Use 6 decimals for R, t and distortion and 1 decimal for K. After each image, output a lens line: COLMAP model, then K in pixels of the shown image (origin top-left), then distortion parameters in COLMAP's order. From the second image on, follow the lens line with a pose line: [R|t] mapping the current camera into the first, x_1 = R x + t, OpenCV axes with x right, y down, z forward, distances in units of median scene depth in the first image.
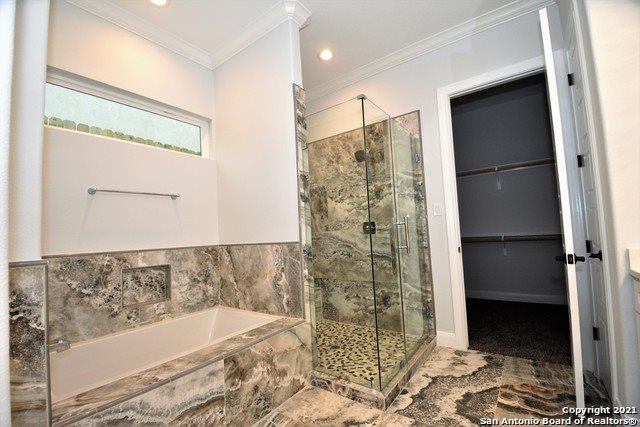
lens RADIAL K [[281.0, 0, 321.3], [0, 281.0, 224.6], [0, 0, 1]] dist [0.020988, -0.030642]
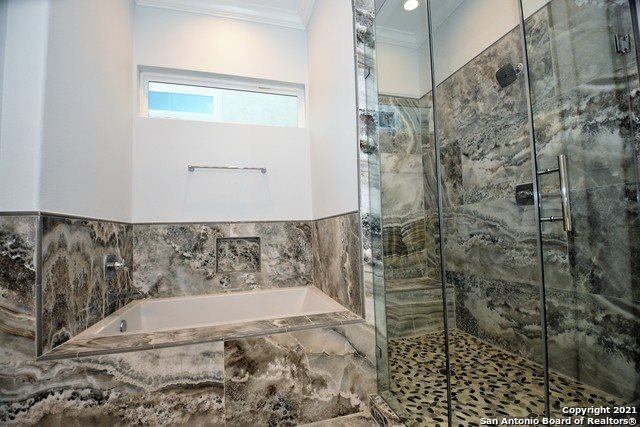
lens RADIAL K [[281.0, 0, 321.3], [0, 281.0, 224.6], [0, 0, 1]] dist [0.020988, -0.030642]
pose [[0.783806, 0.008653, -0.620946, 0.284730], [0.012987, 0.999456, 0.030321, 0.073374], [0.620870, -0.031830, 0.783267, 0.370525]]
